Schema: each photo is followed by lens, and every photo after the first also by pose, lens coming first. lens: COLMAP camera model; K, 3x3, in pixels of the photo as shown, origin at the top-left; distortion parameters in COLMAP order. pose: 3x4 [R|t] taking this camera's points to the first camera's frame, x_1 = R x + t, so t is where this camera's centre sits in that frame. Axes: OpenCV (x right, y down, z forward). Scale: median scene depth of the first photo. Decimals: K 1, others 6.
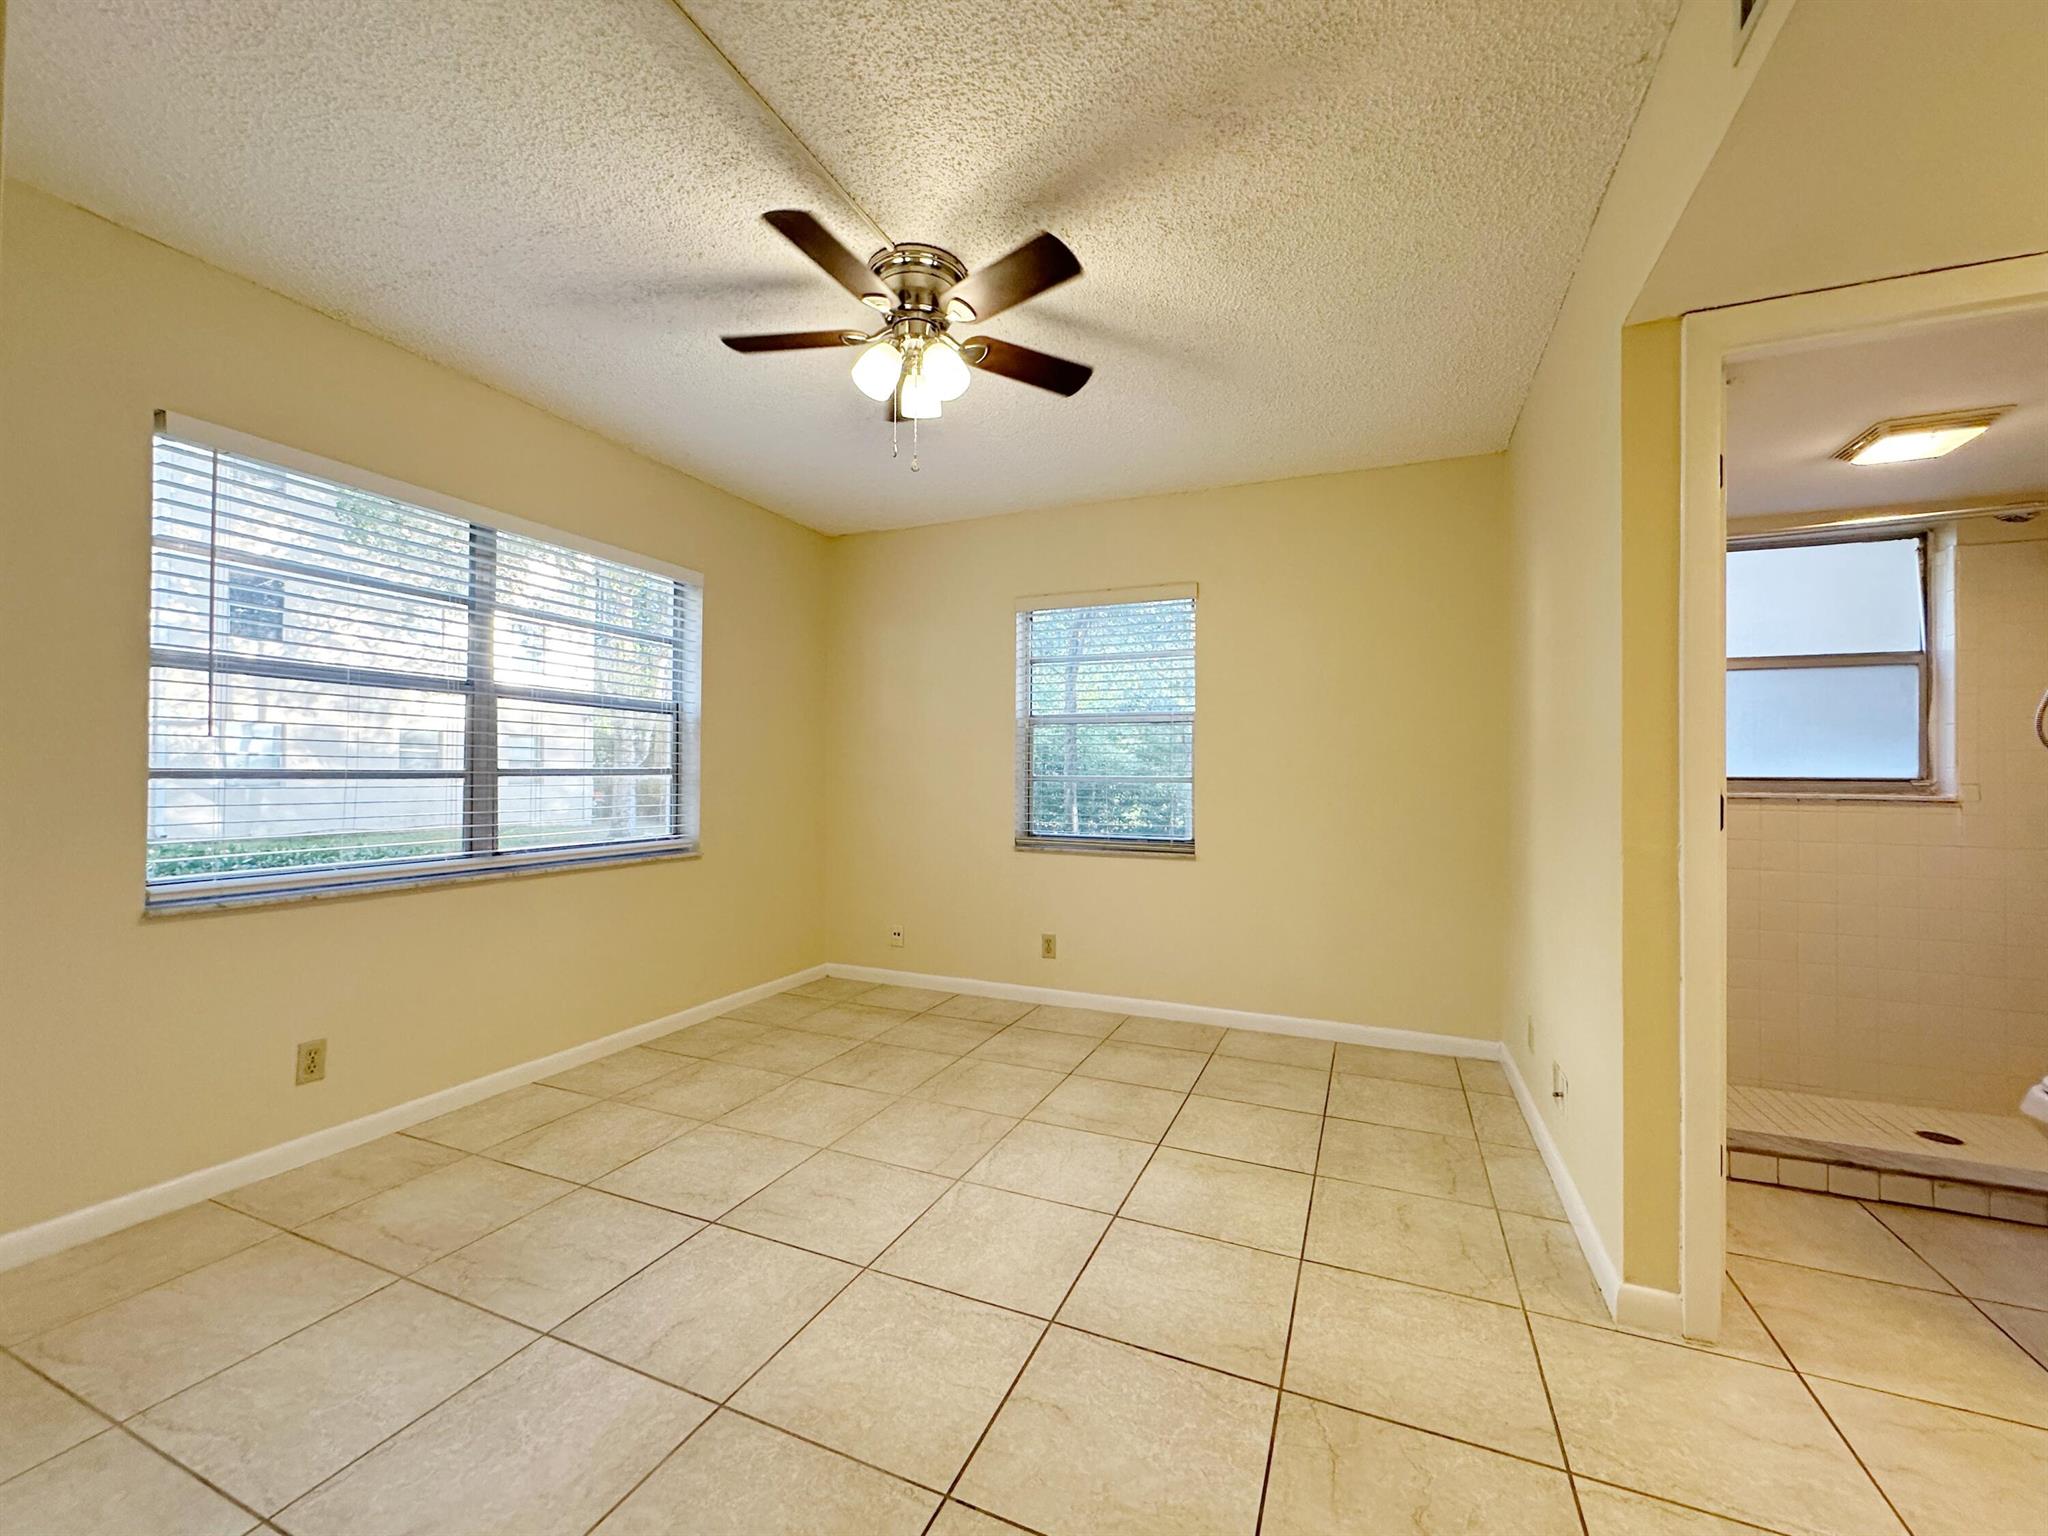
lens RADIAL K [[830.5, 0, 1022.4], [0, 830.5, 766.4], [0, 0, 1]] dist [-0.003120, 0.000752]
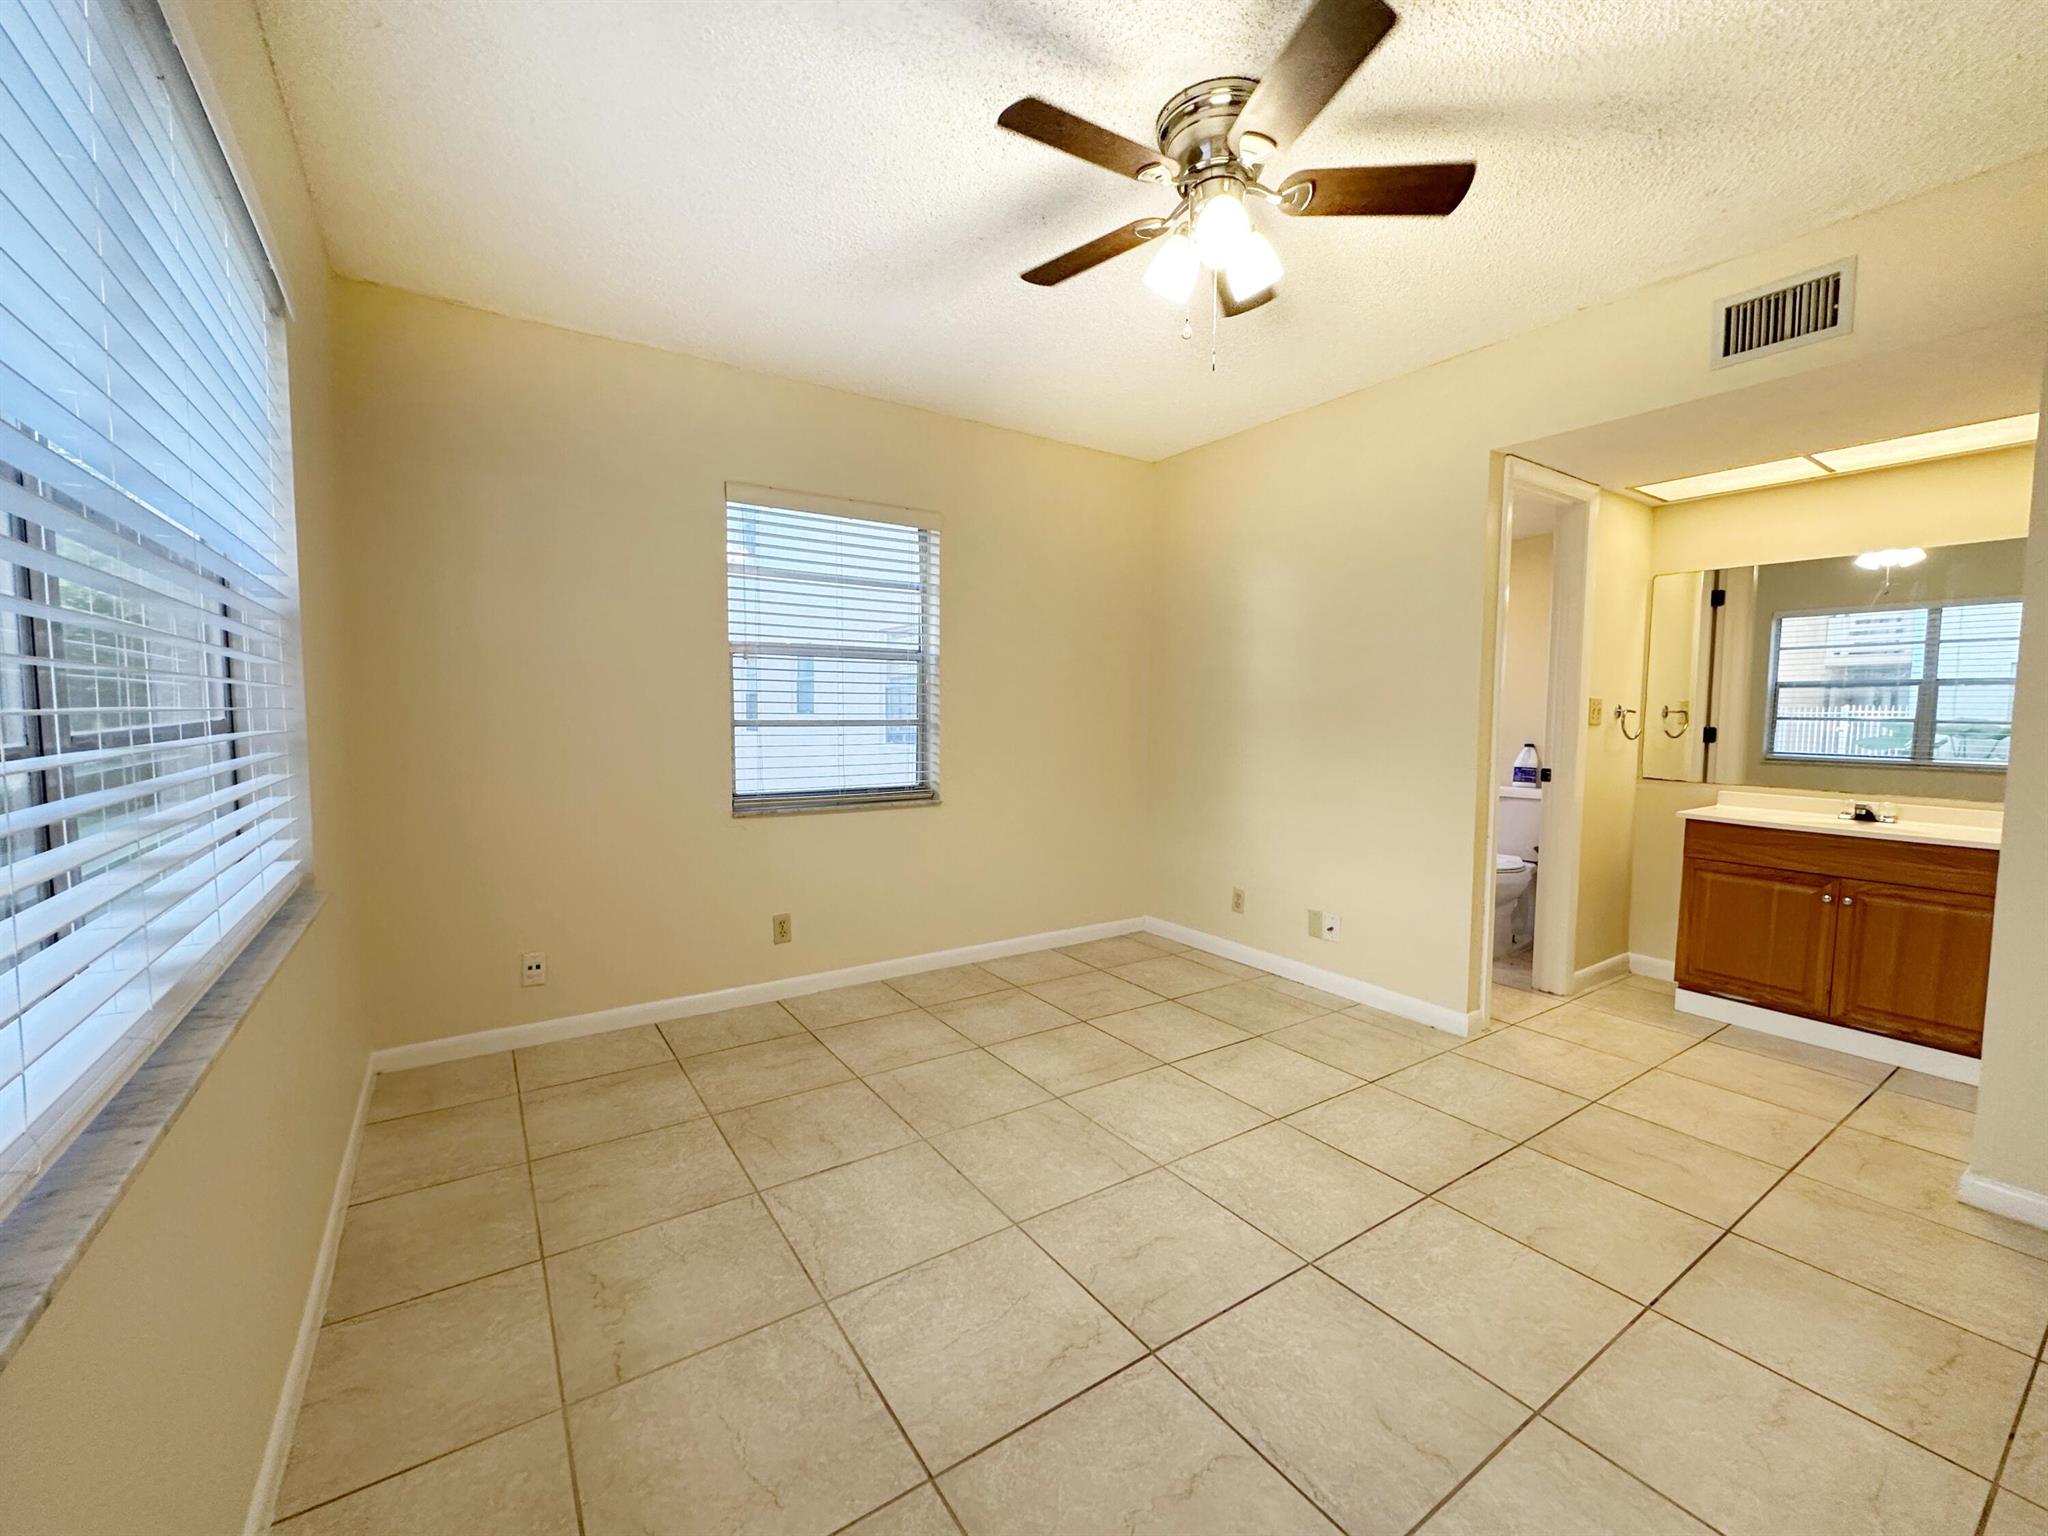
lens RADIAL K [[830.5, 0, 1022.4], [0, 830.5, 766.4], [0, 0, 1]] dist [-0.003120, 0.000752]
pose [[0.543506, -0.062392, 0.837083, -0.734767], [-0.010980, 0.996620, 0.081413, -0.016883], [-0.839334, -0.053439, 0.540984, 0.526750]]
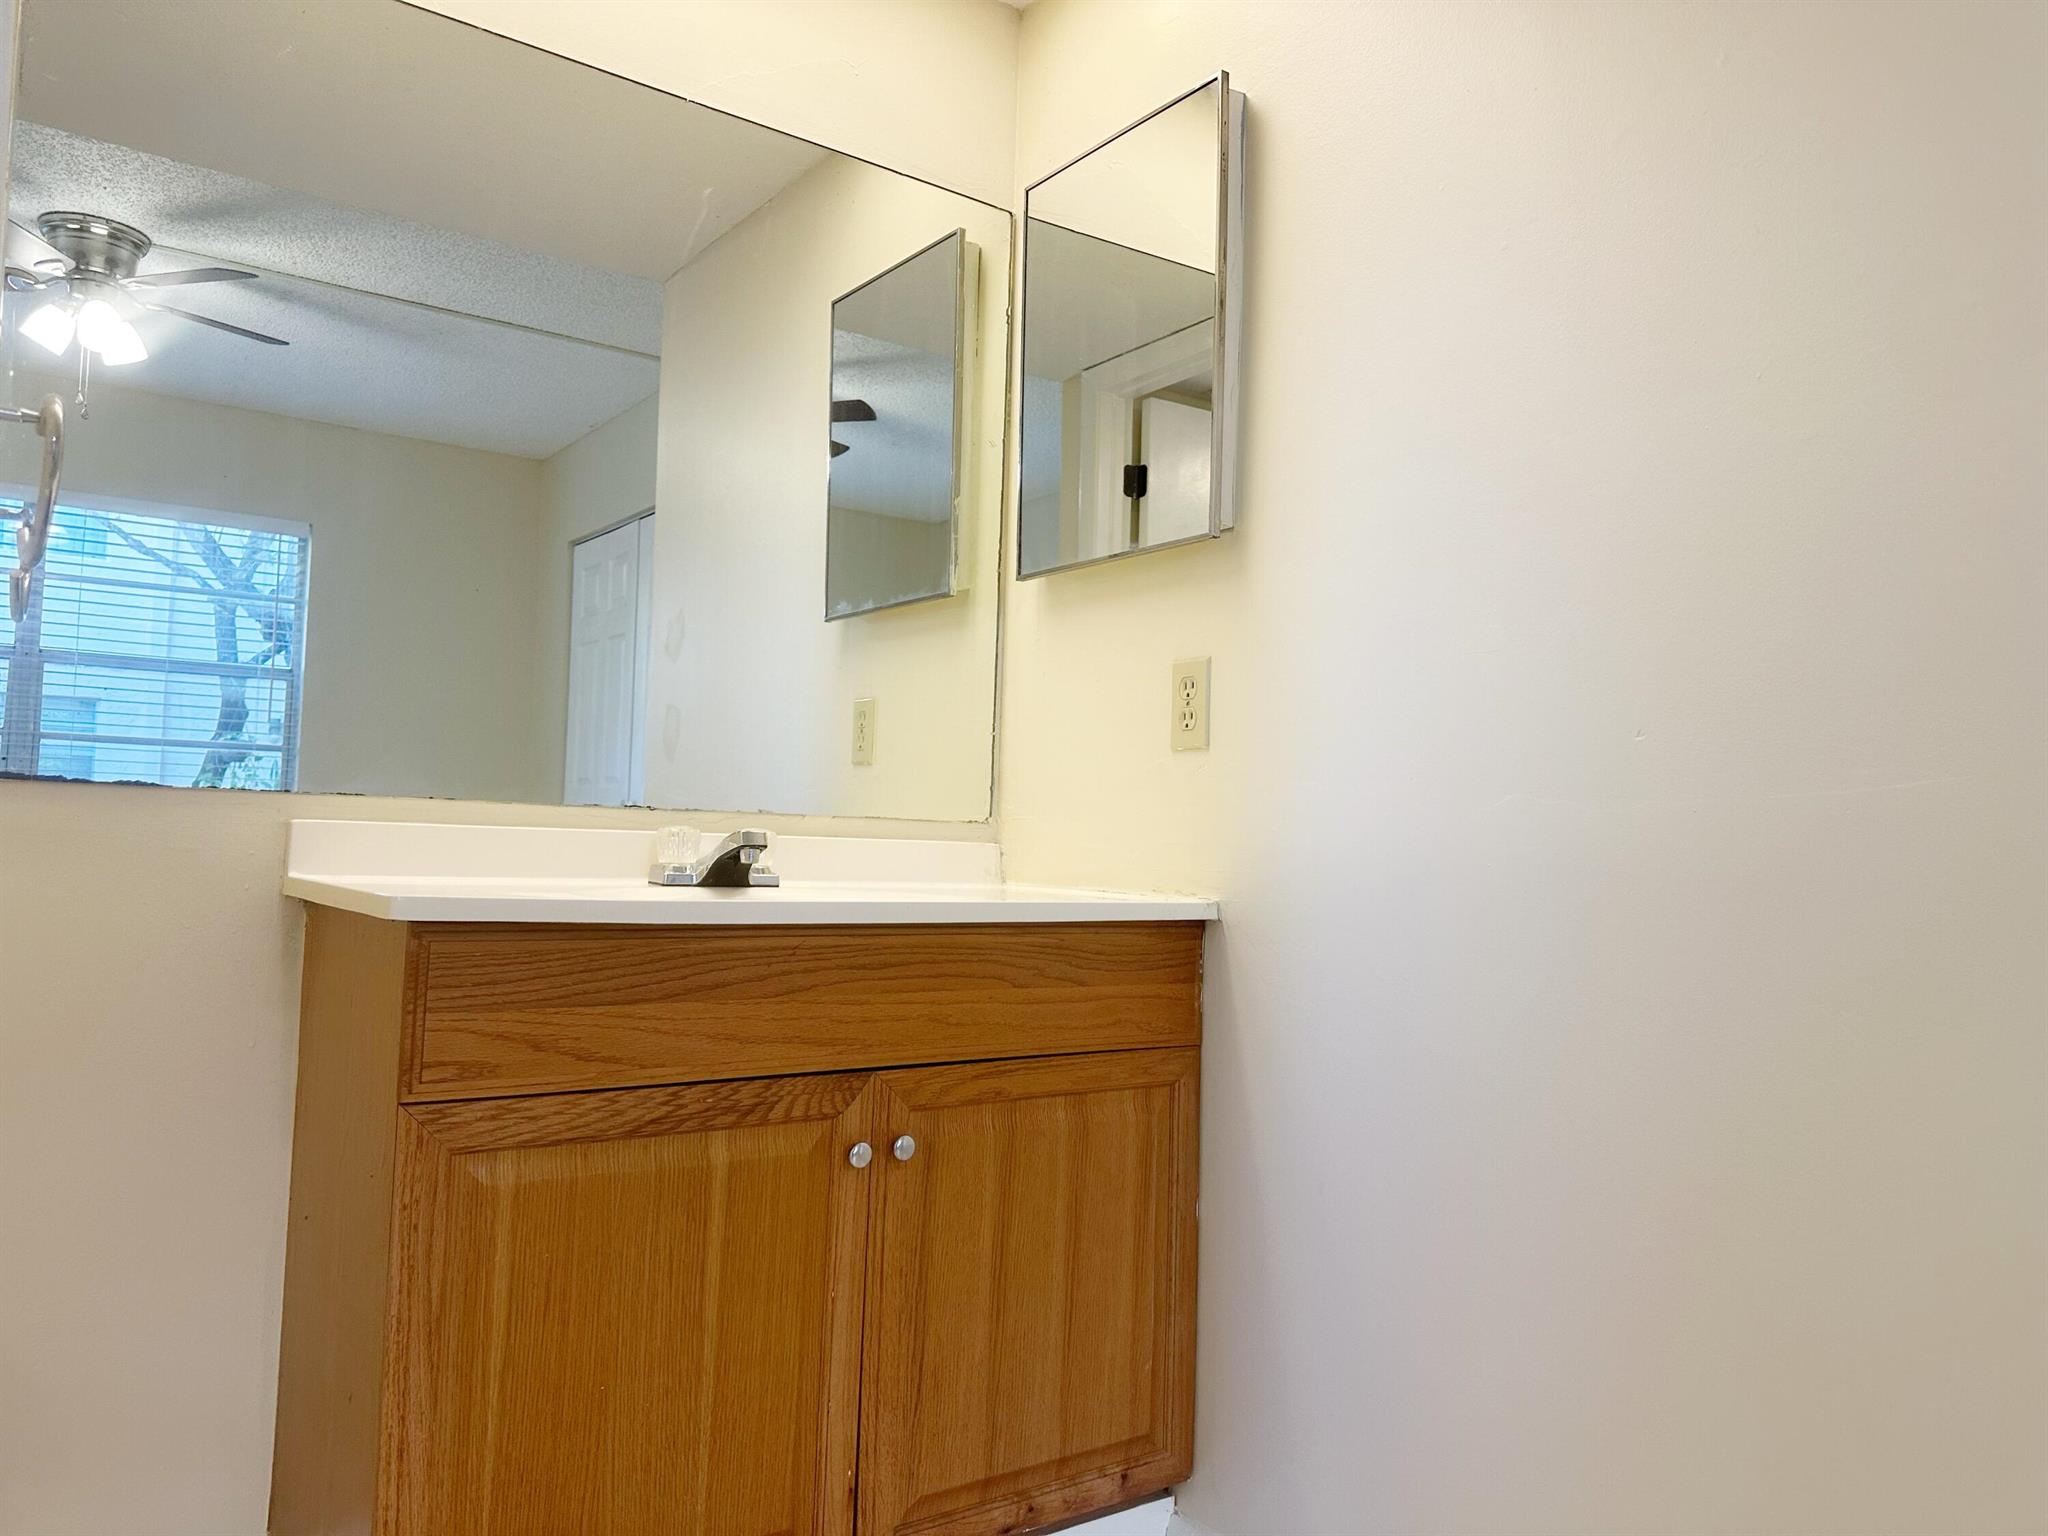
lens RADIAL K [[1424.5, 0, 1022.6], [0, 1424.5, 724.3], [0, 0, 1]] dist [0.009662, 0.000082]
pose [[-0.855785, 0.002362, 0.517326, 0.334177], [-0.044883, 0.995880, -0.078795, 0.102873], [-0.515381, -0.090650, -0.852153, 0.647573]]
